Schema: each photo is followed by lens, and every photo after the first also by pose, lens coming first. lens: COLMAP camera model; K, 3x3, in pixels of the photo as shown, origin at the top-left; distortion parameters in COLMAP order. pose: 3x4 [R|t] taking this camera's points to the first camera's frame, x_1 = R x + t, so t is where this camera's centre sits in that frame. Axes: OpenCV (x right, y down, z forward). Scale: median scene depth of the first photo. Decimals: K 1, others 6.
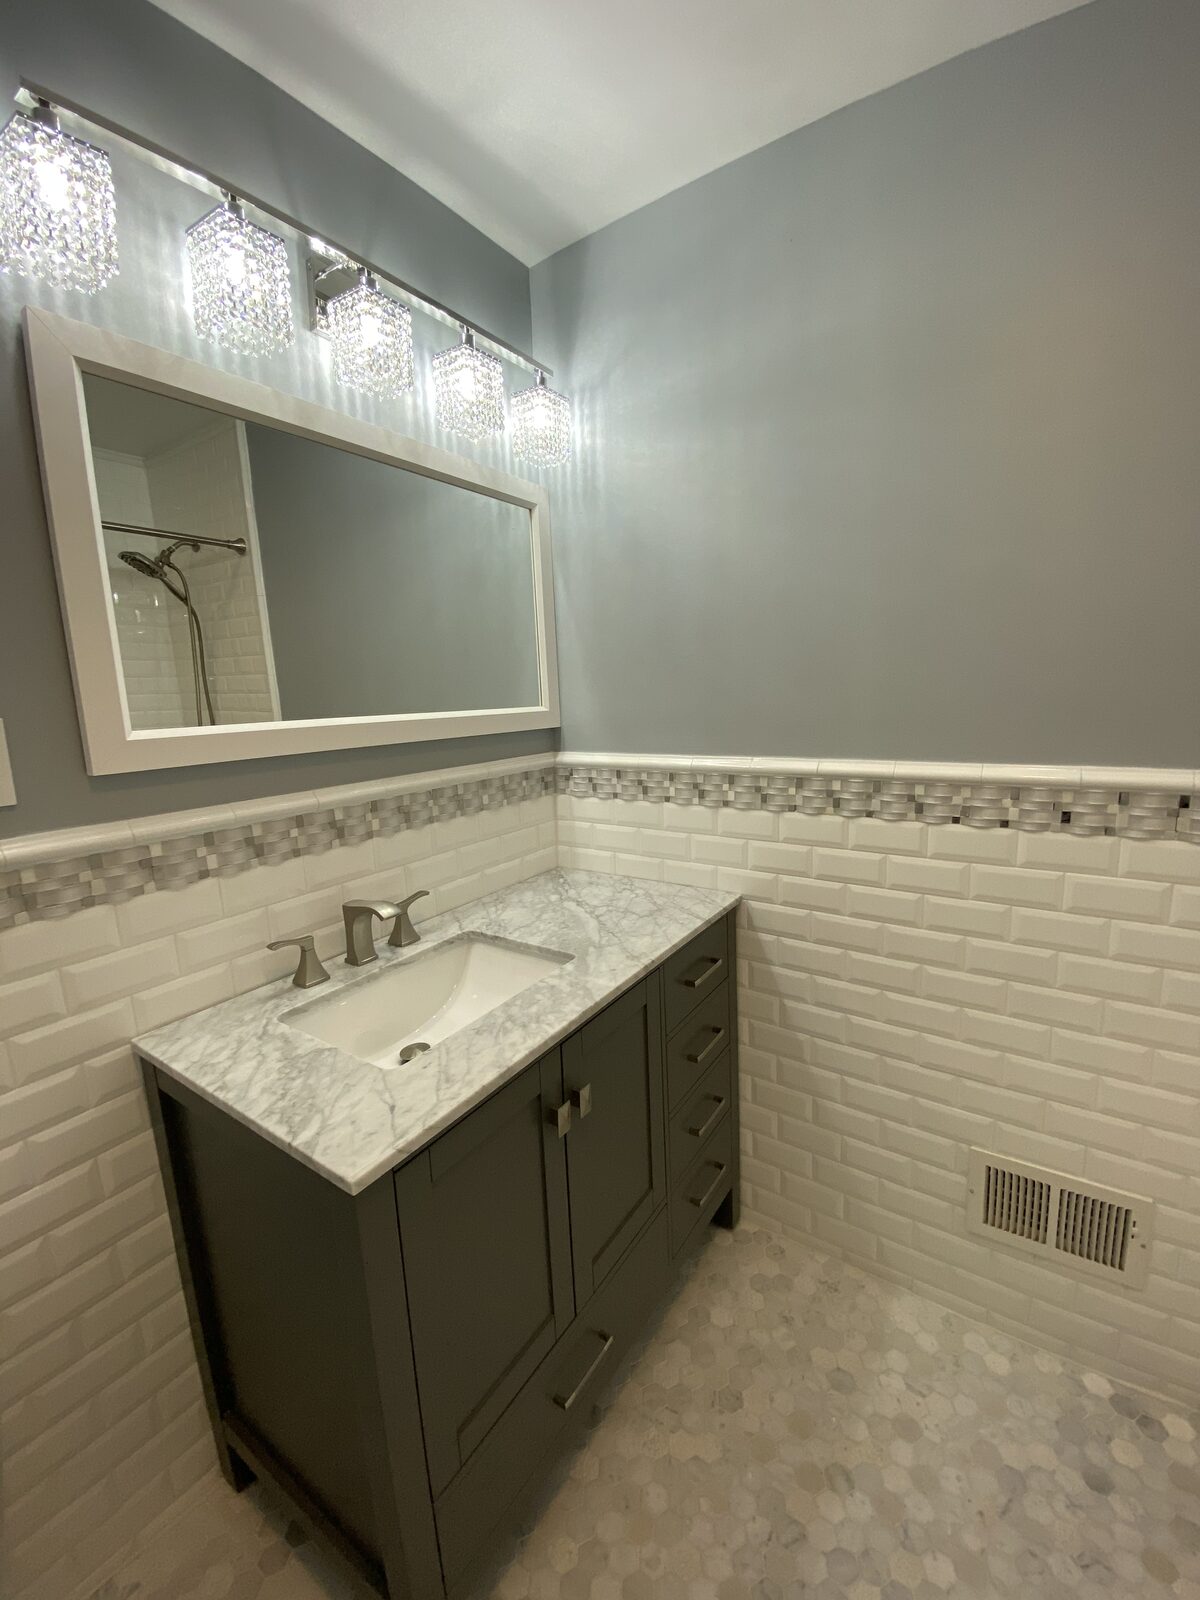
lens RADIAL K [[631.1, 0, 600.0], [0, 631.1, 800.0], [0, 0, 1]] dist [0.018016, -0.024836]
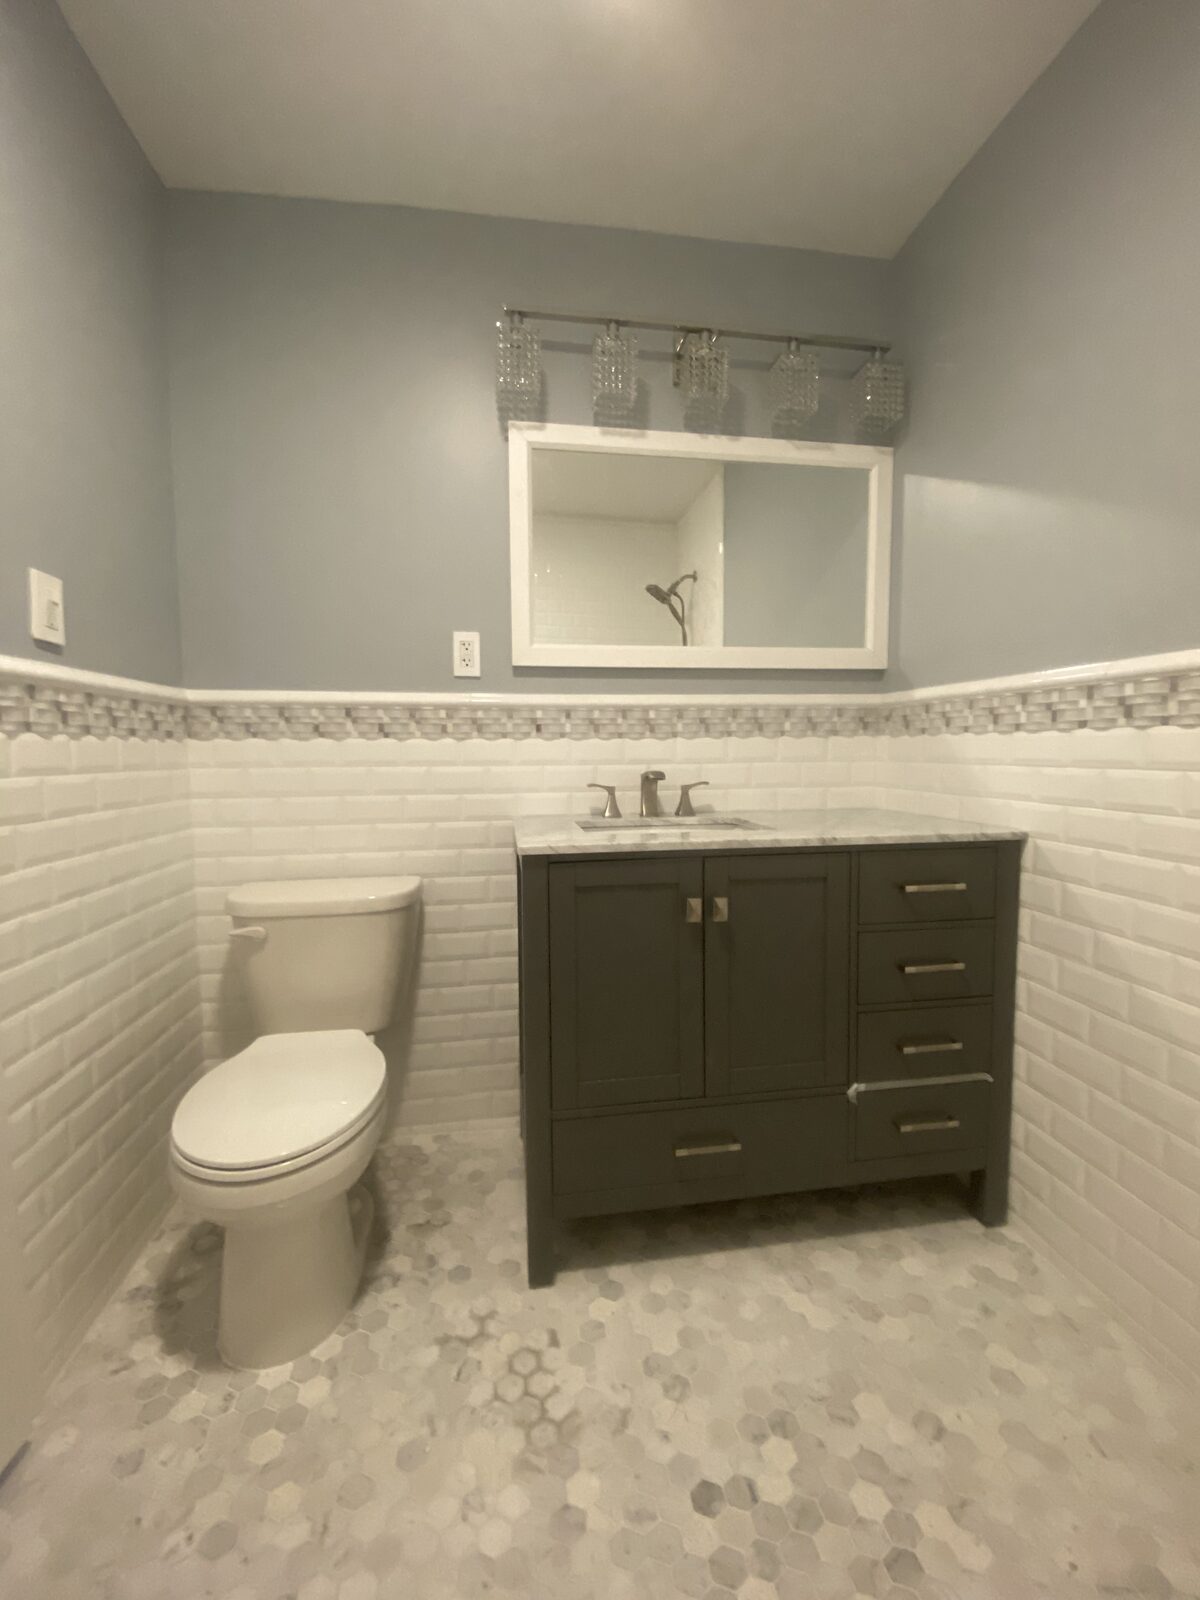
lens RADIAL K [[641.0, 0, 600.0], [0, 641.0, 800.0], [0, 0, 1]] dist [-0.000690, -0.026244]
pose [[0.672053, 0.081505, -0.736004, 0.504950], [-0.134972, 0.990757, -0.013527, 0.213020], [0.728099, 0.108431, 0.676842, -0.037795]]
